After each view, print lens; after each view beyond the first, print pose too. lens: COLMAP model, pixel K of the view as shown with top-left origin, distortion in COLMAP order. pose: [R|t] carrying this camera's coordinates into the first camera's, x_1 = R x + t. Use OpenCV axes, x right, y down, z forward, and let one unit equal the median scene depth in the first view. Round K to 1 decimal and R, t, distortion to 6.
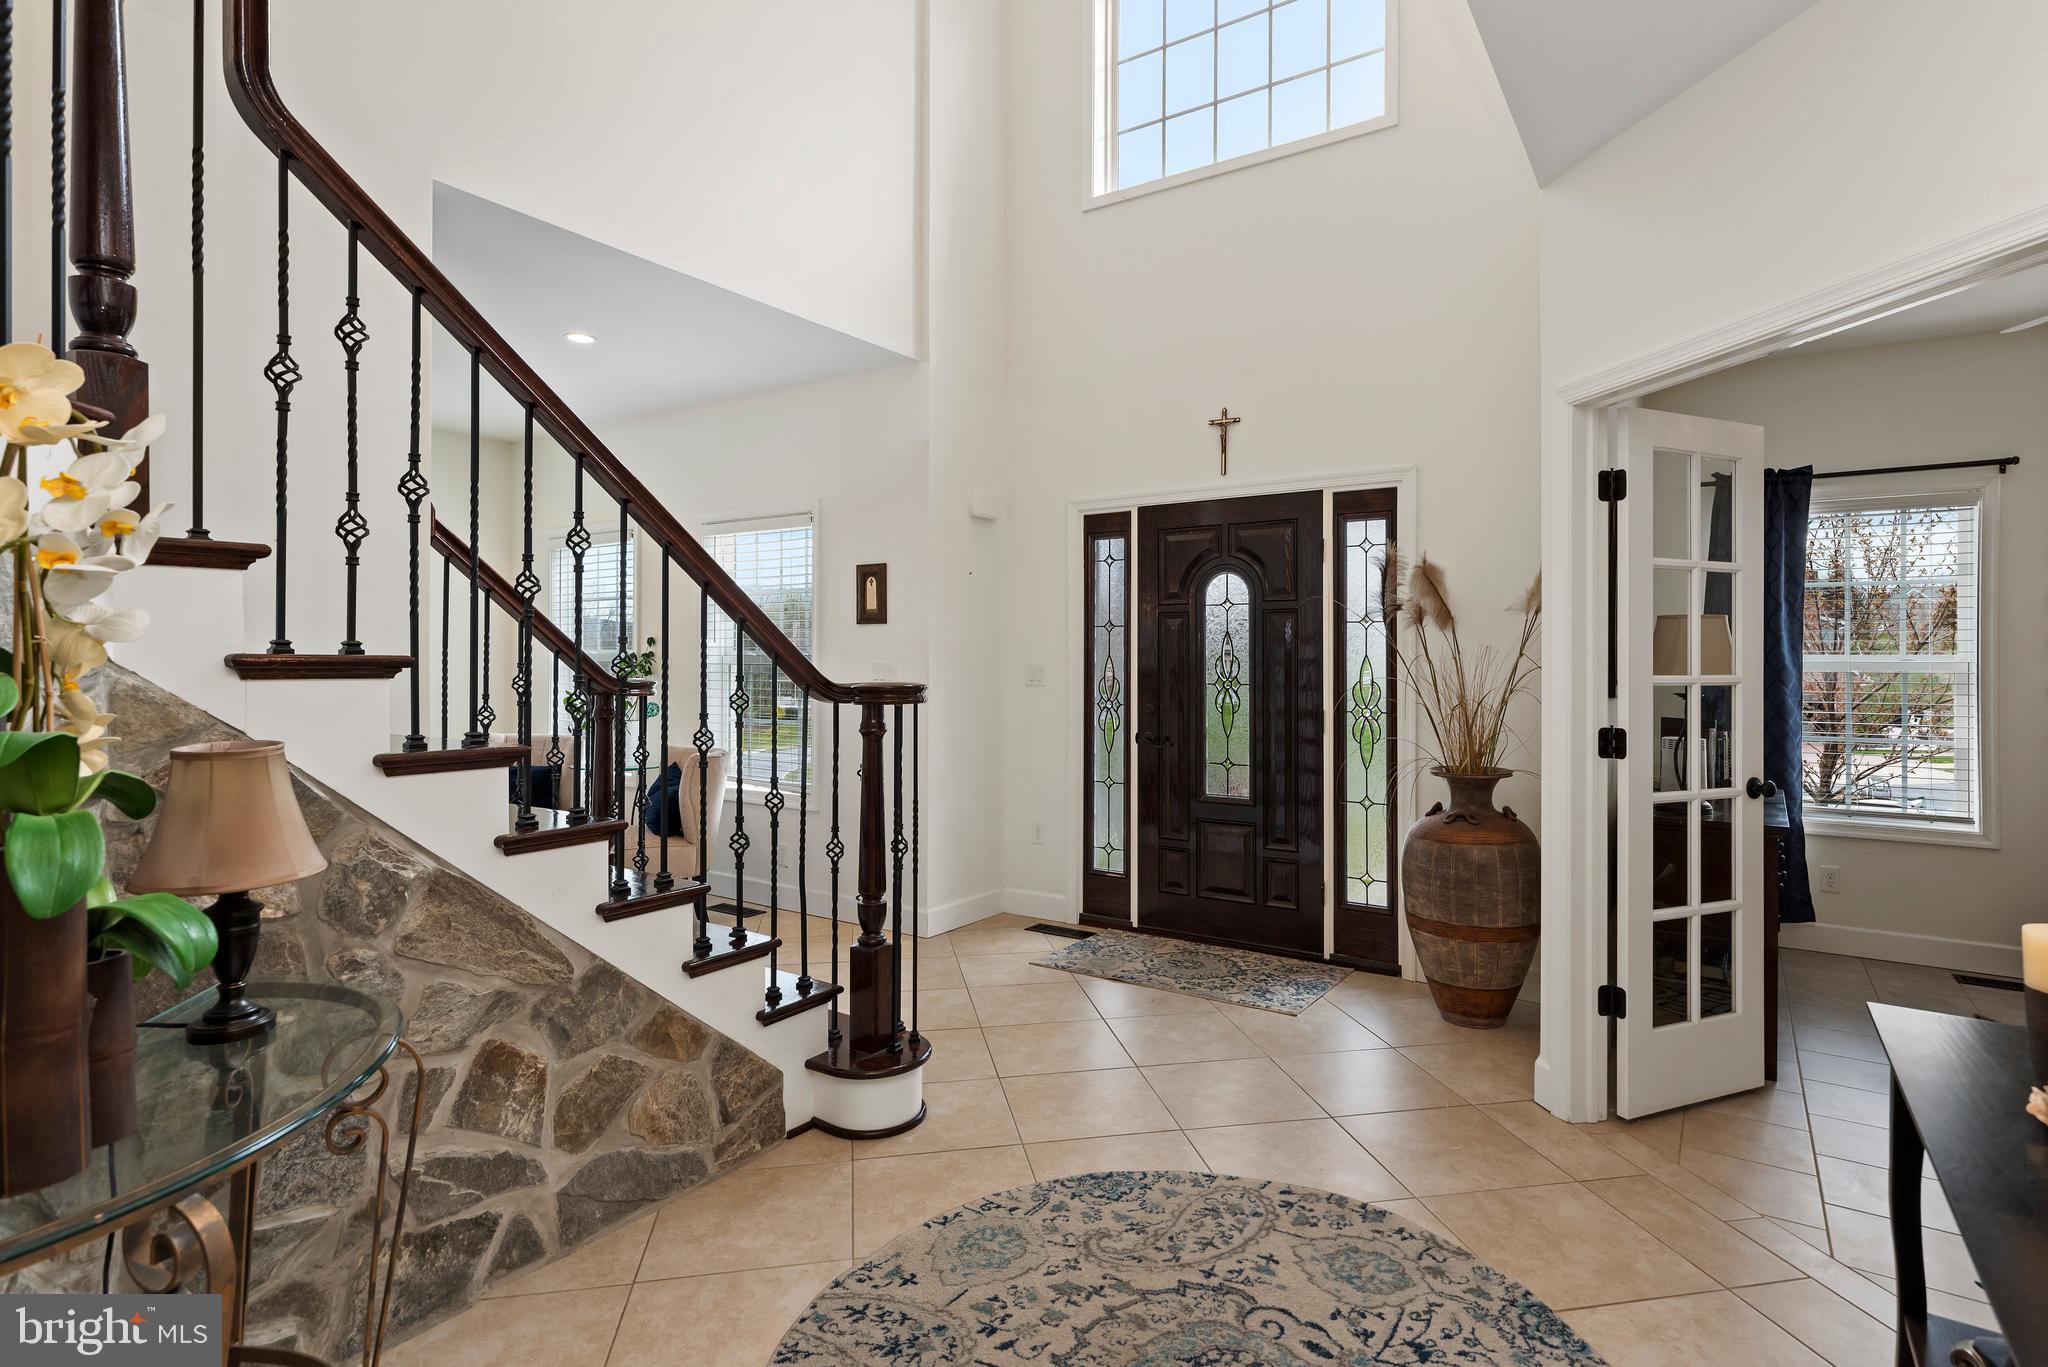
lens RADIAL K [[1023.0, 0, 1065.4], [0, 1023.0, 660.2], [0, 0, 1]] dist [0.001189, 0.000009]
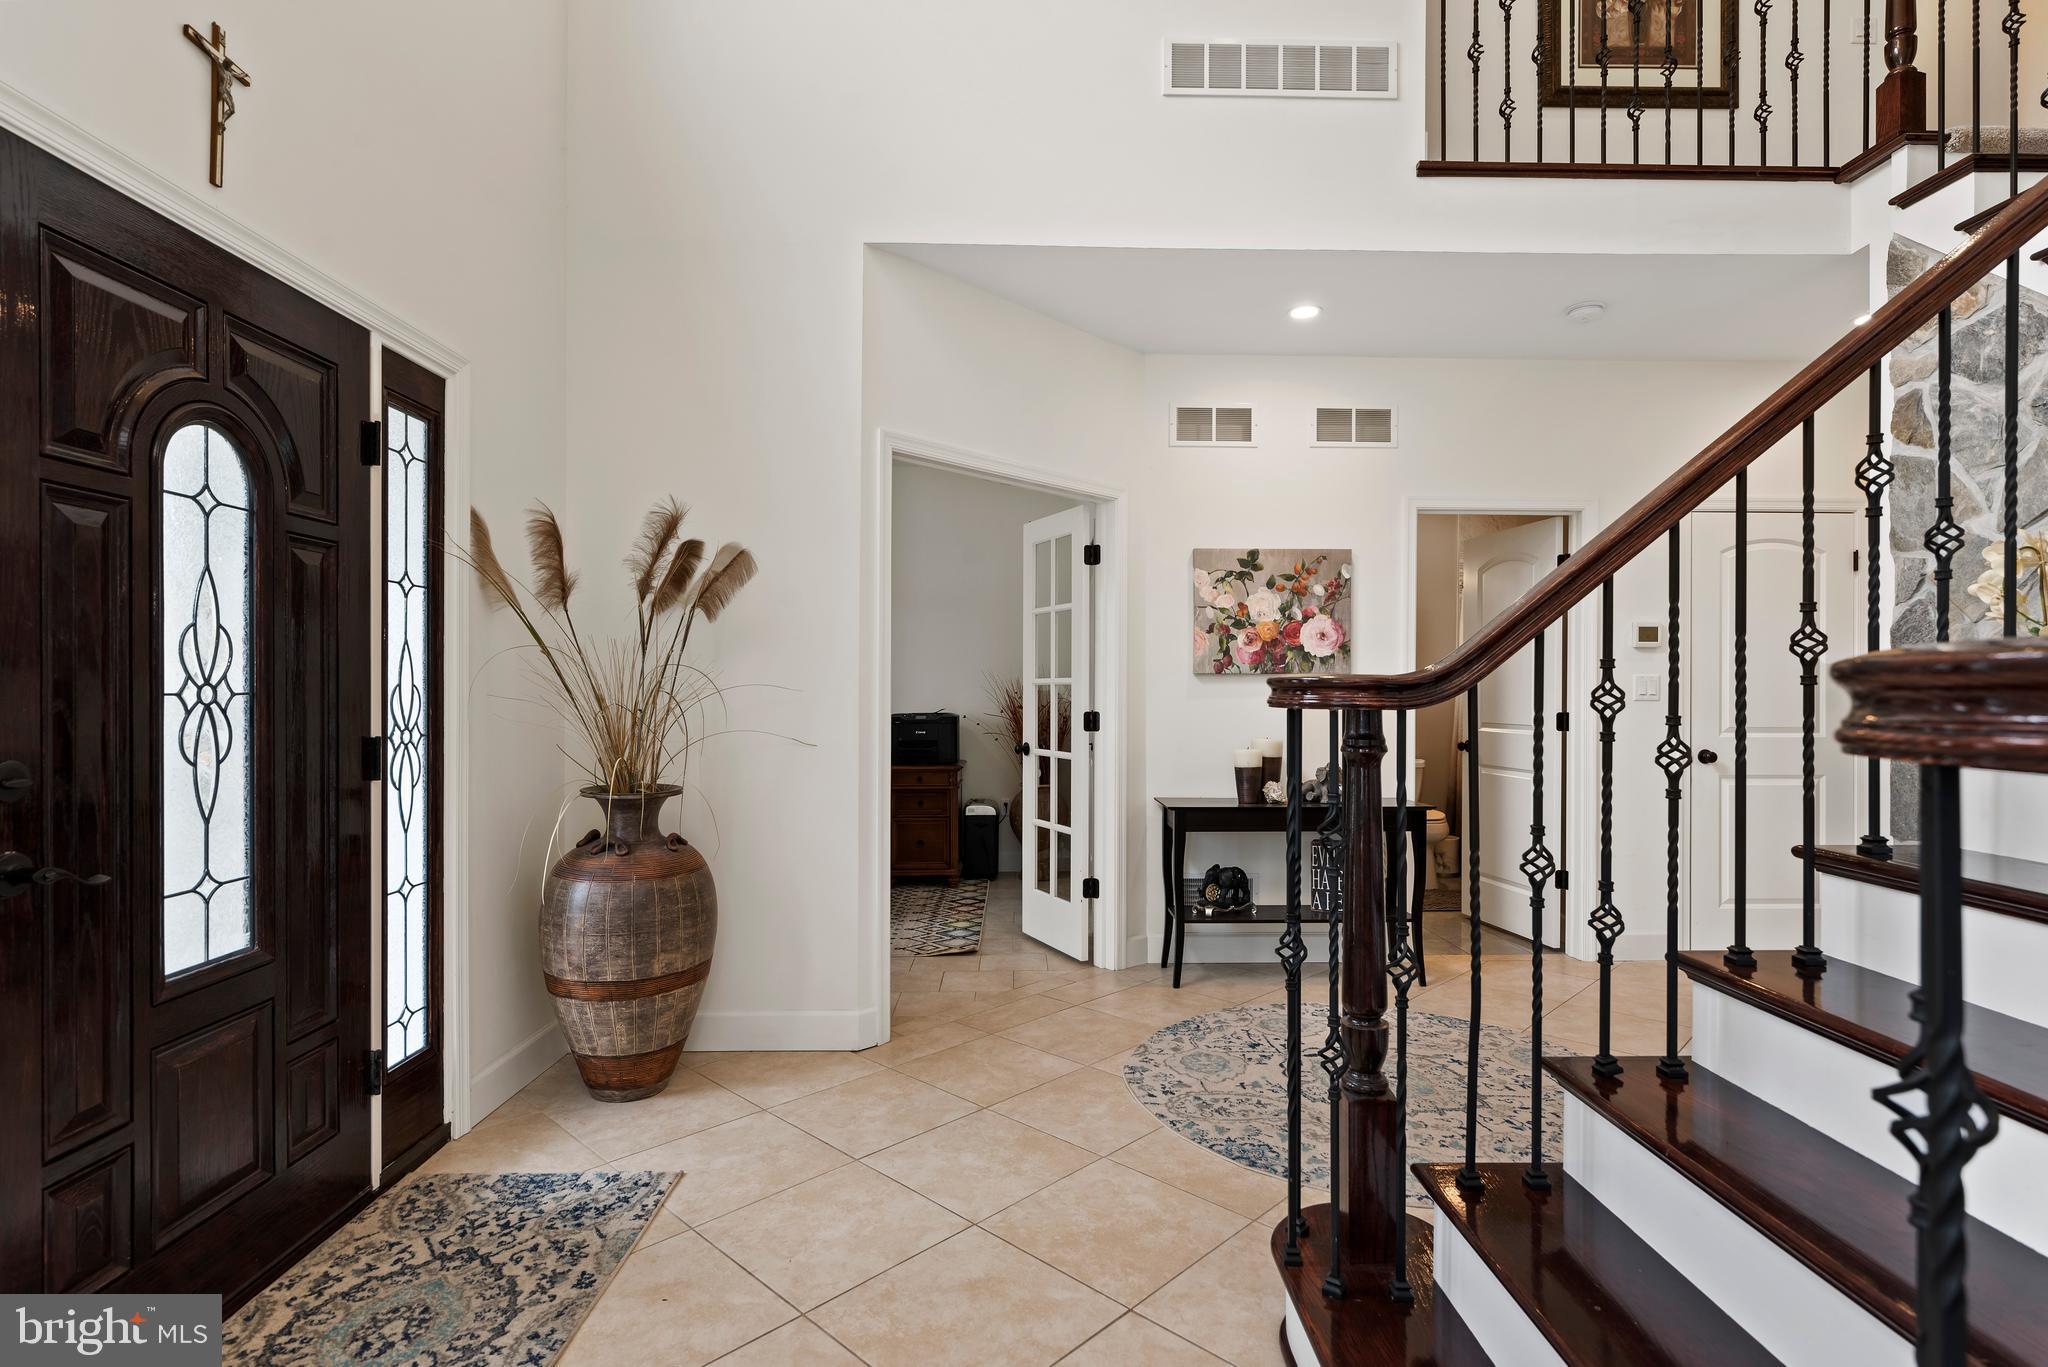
lens RADIAL K [[996.1, 0, 1048.8], [0, 996.1, 682.7], [0, 0, 1]] dist [0.002072, -0.000589]
pose [[-0.569594, -0.002422, 0.821922, -0.408280], [-0.009059, 0.999953, -0.003332, 0.019068], [-0.821876, -0.009343, -0.569590, 1.054675]]
